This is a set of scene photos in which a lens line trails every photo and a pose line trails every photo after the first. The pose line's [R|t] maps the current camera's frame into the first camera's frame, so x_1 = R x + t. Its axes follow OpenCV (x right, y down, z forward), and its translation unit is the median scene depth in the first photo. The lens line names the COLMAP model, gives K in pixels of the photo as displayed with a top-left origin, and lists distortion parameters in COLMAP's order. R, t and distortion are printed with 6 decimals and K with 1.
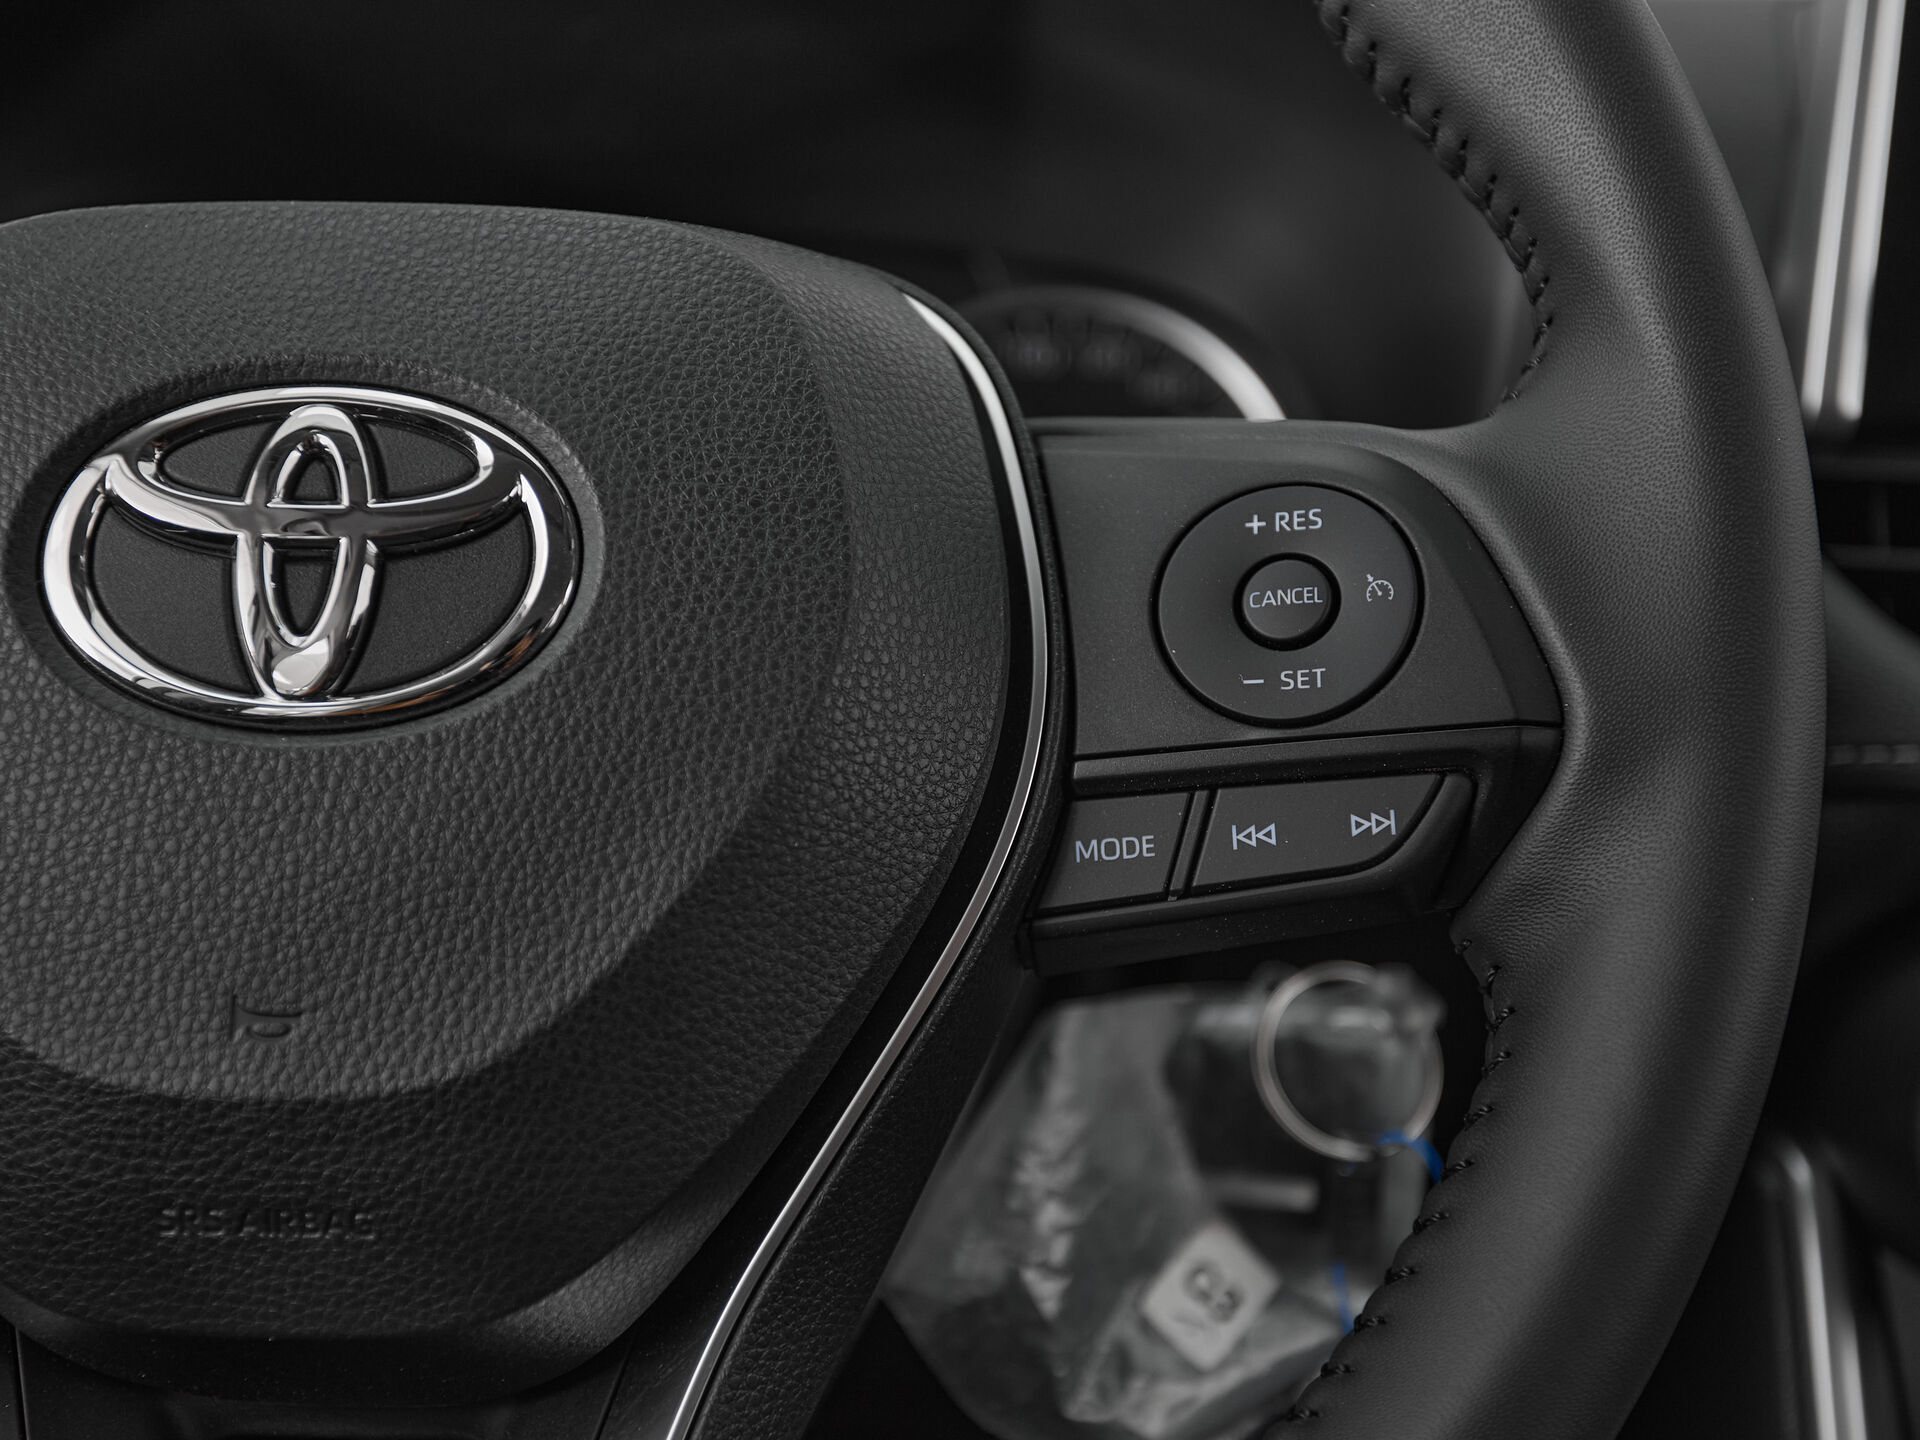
lens RADIAL K [[2520.7, 0, 923.1], [0, 2520.7, 759.6], [0, 0, 1]] dist [0.037009, 0.000000]
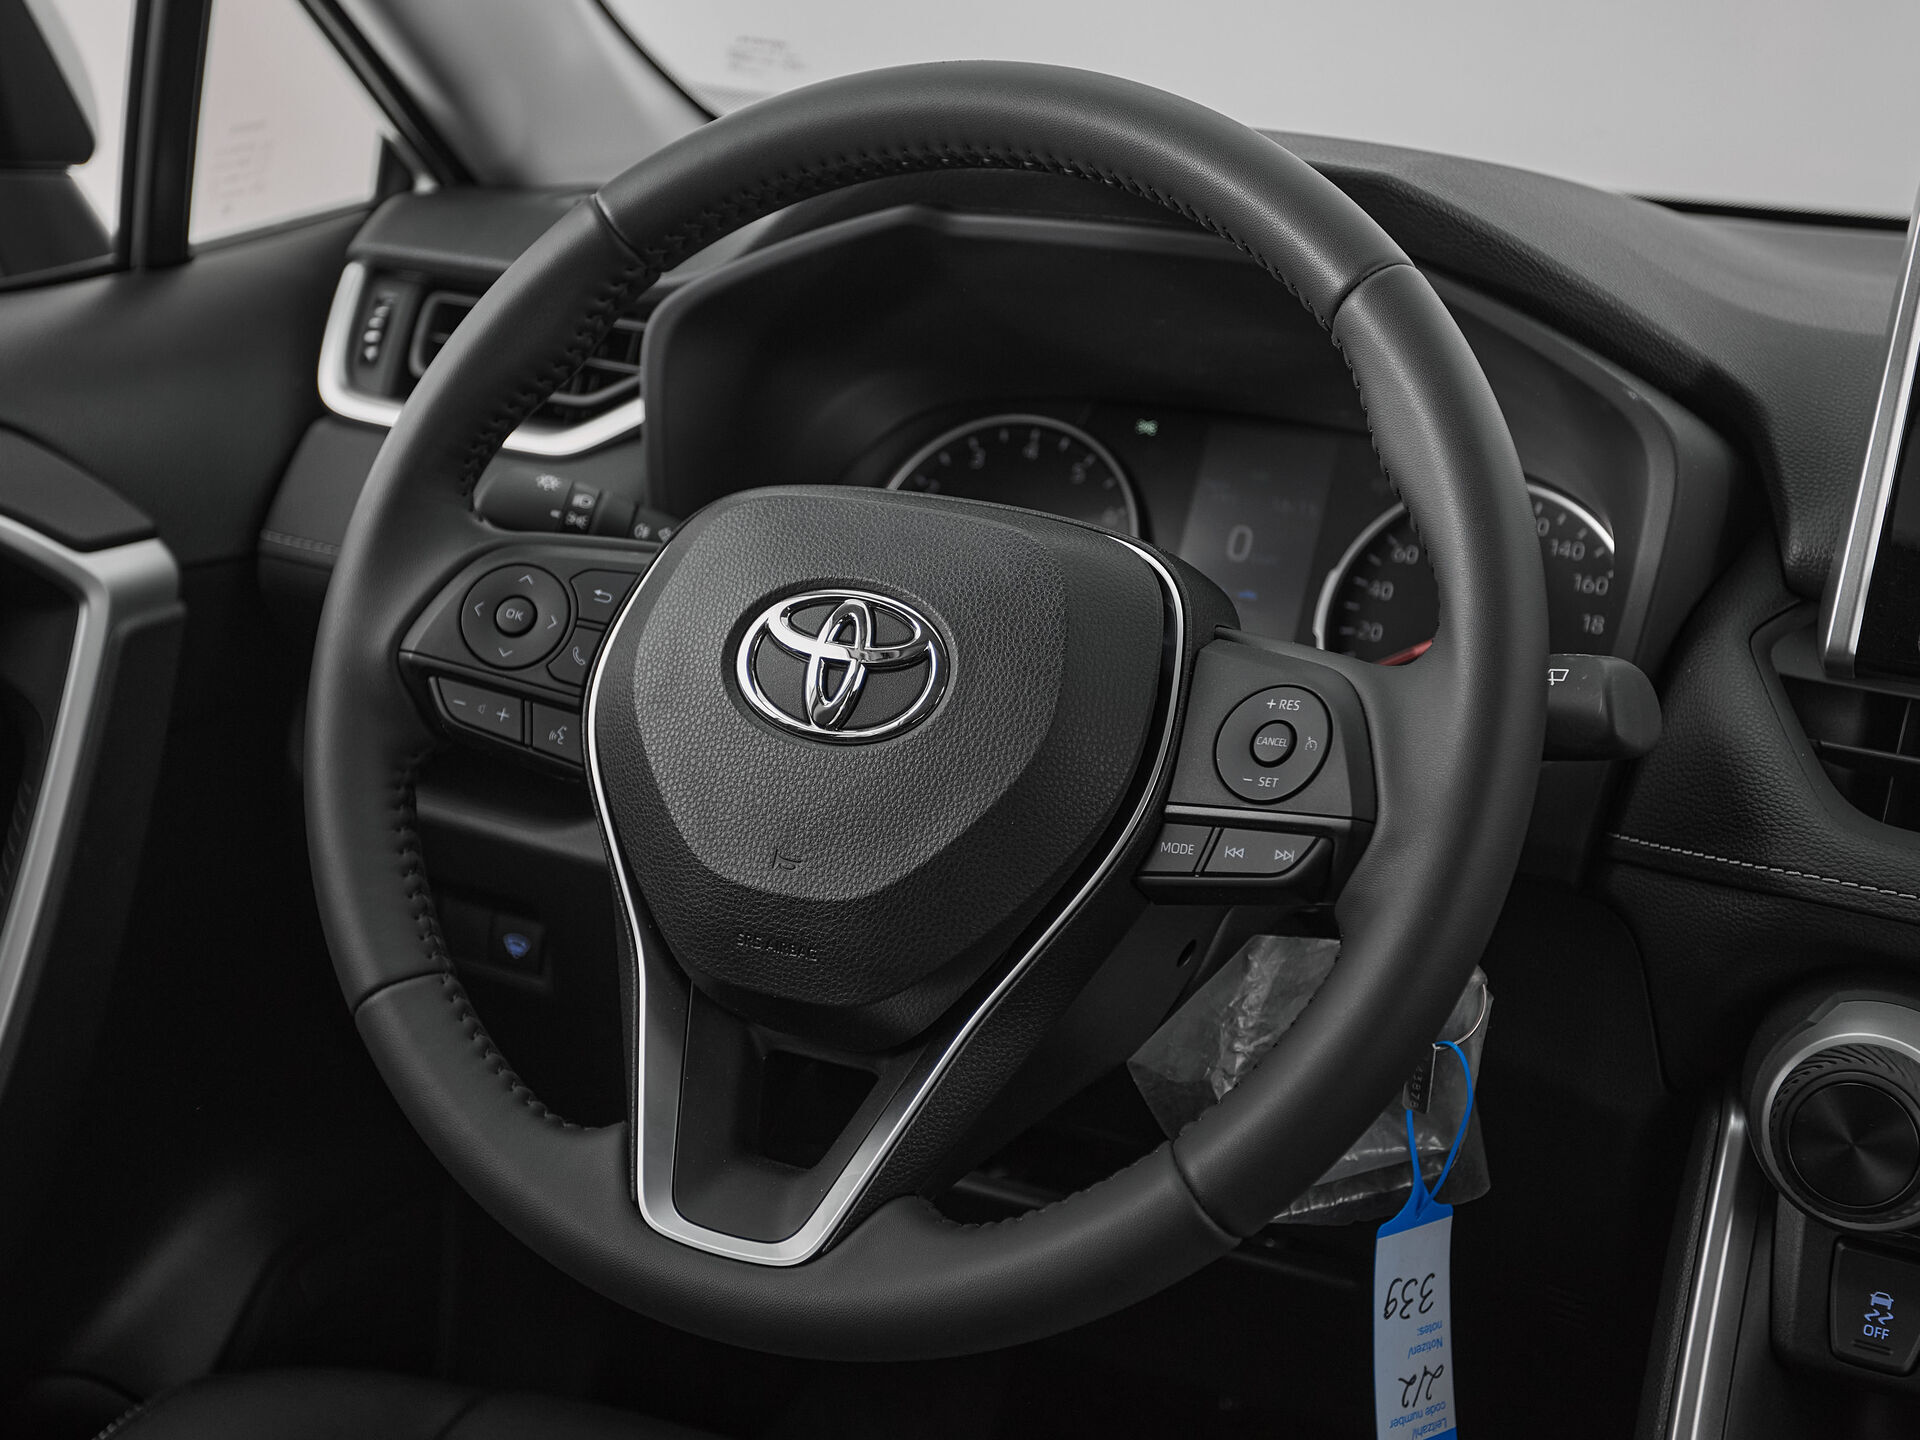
lens RADIAL K [[2916.7, 0, 854.8], [0, 2916.7, 693.2], [0, 0, 1]] dist [0.041388, 0.000000]
pose [[0.903135, 0.134207, -0.407843, 0.877375], [-0.129382, 0.990806, 0.039534, -0.167615], [0.409399, 0.017063, 0.912196, -1.449626]]
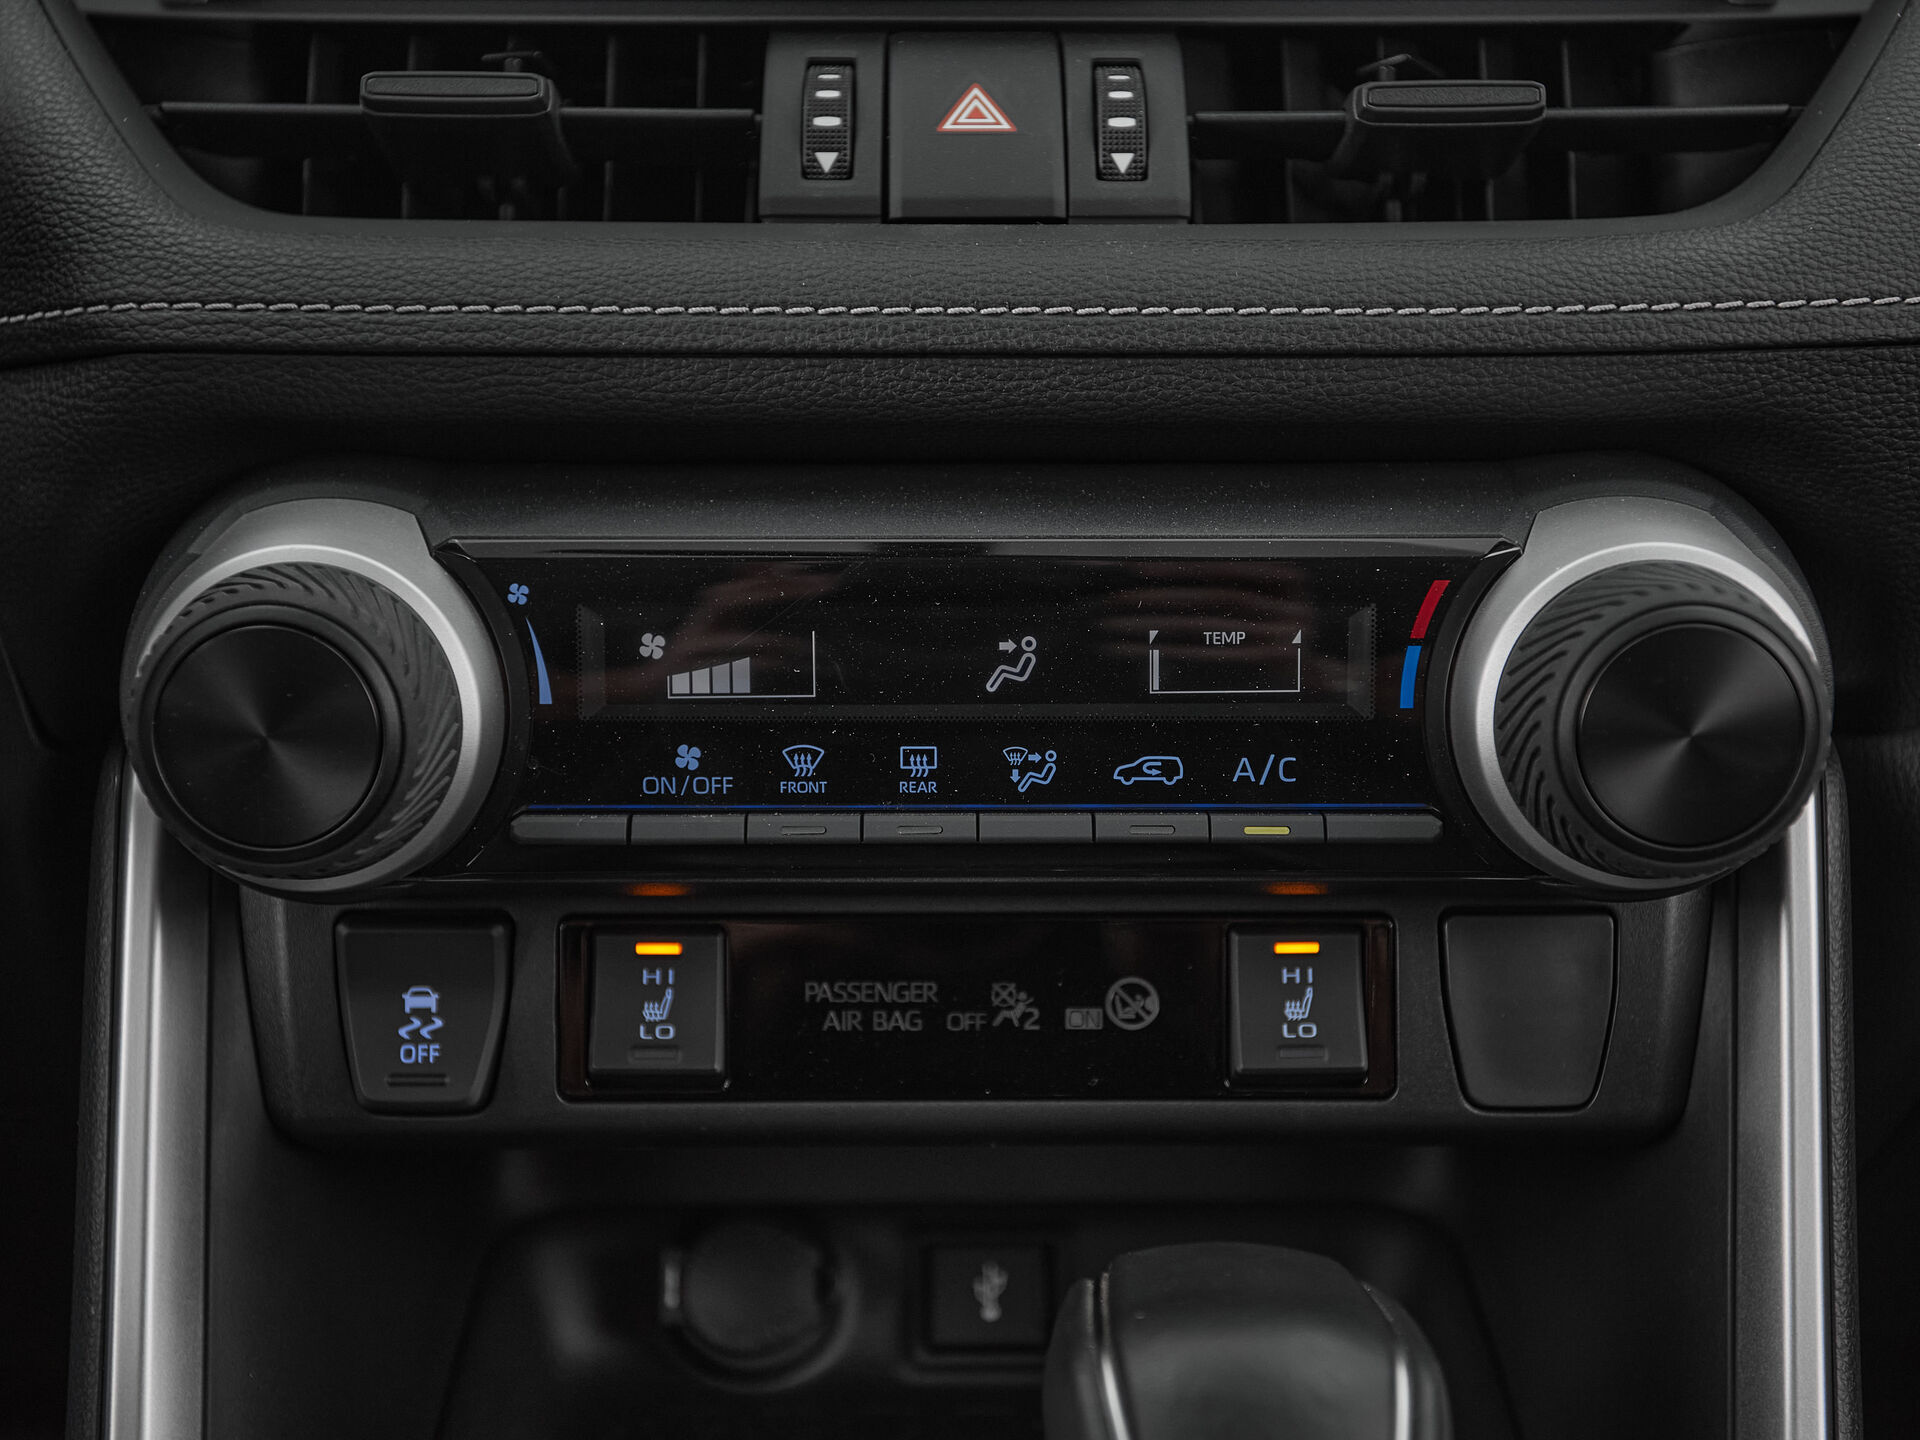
lens RADIAL K [[2520.7, 0, 948.6], [0, 2520.7, 731.4], [0, 0, 1]] dist [0.037009, 0.000000]
pose [[0.999052, -0.038184, 0.020903, 0.975812], [0.036352, 0.995976, 0.081918, 0.128744], [-0.023946, -0.081081, 0.996420, 0.076907]]
